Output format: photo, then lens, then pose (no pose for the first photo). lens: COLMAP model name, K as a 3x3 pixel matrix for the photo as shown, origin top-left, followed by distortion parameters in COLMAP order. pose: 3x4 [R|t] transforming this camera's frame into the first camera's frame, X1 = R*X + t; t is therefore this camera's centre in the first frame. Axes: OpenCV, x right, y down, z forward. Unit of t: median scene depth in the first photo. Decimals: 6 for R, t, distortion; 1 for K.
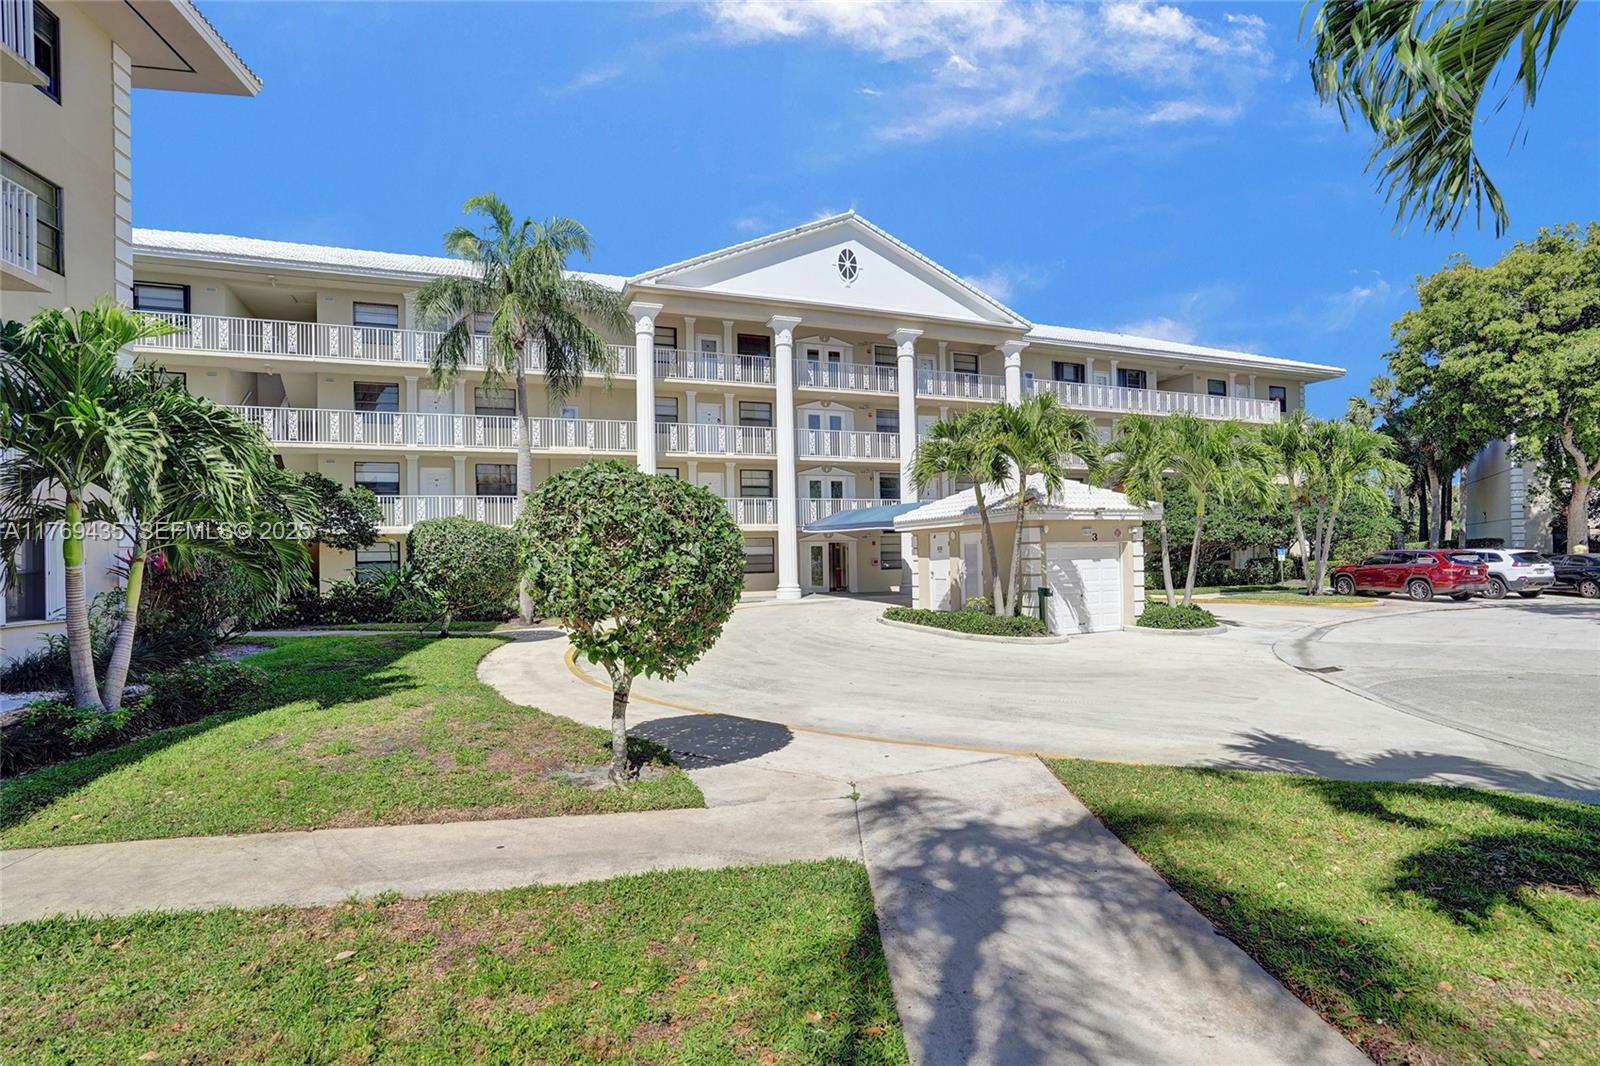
lens RADIAL K [[788.6, 0, 787.9], [0, 788.6, 521.4], [0, 0, 1]] dist [-0.048506, 0.030302]
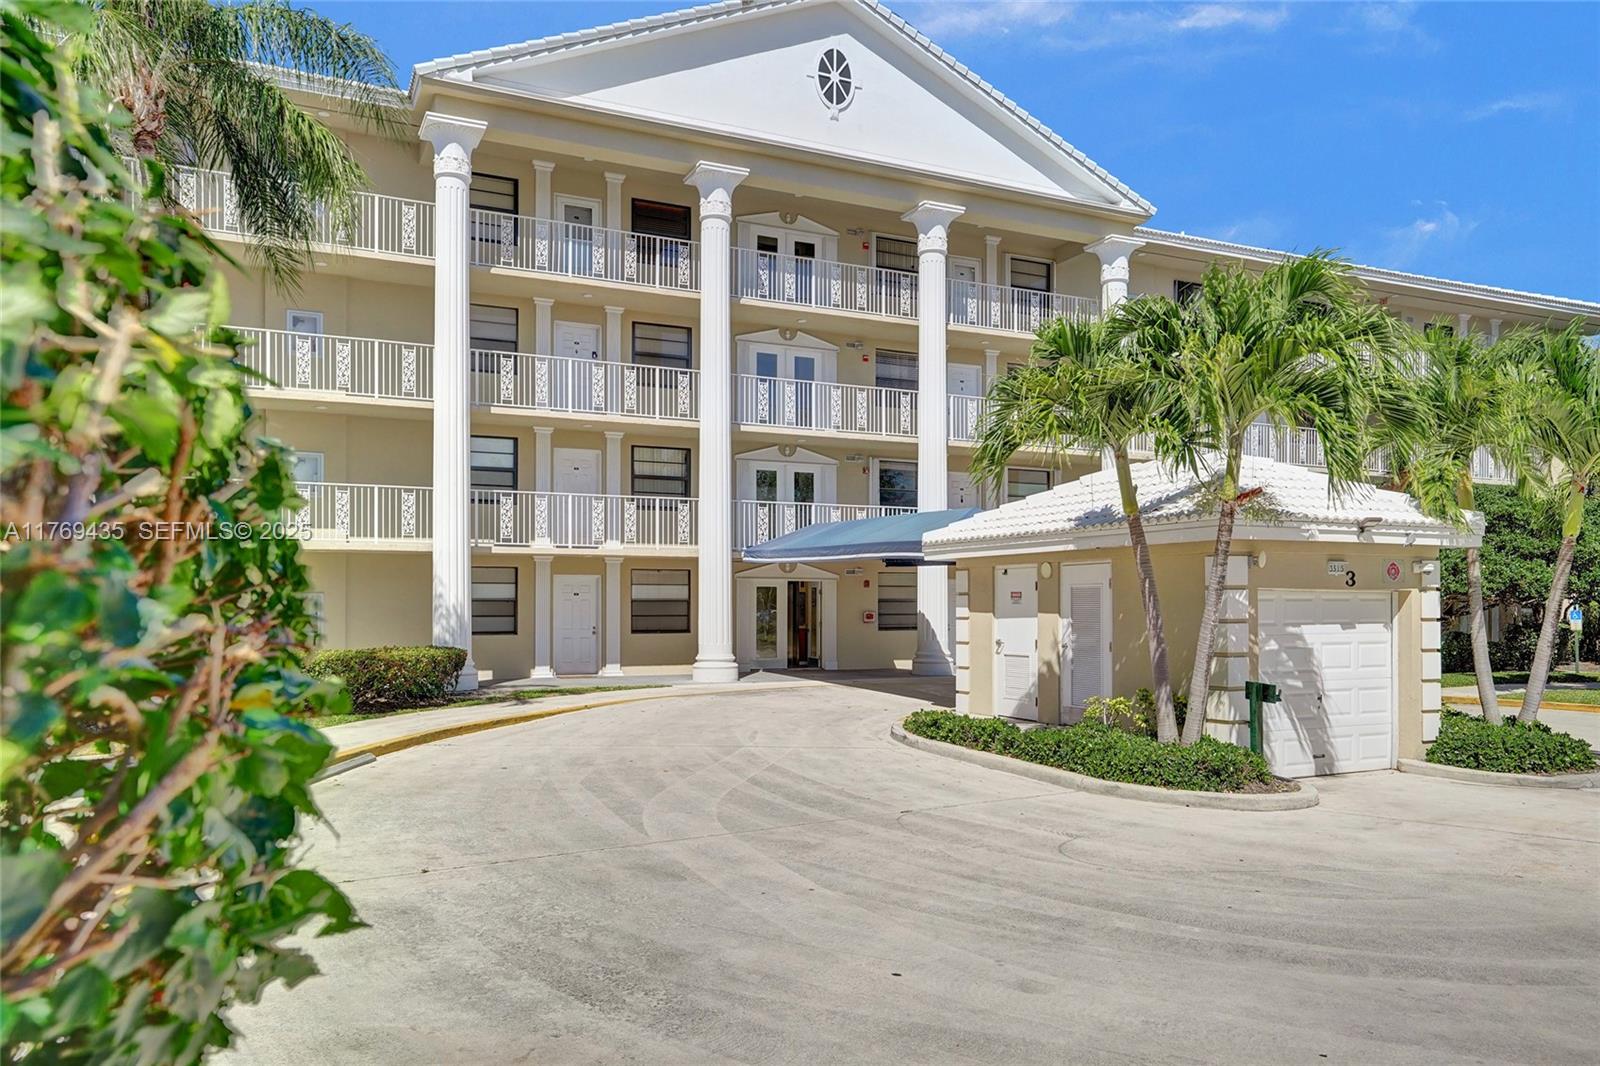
lens RADIAL K [[1138.5, 0, 800.8], [0, 1138.5, 584.7], [0, 0, 1]] dist [0.004329, 0.001546]
pose [[0.996759, 0.021540, 0.077510, -0.002200], [-0.023703, 0.999352, 0.027099, 0.007543], [-0.076877, -0.028848, 0.996623, 0.193255]]
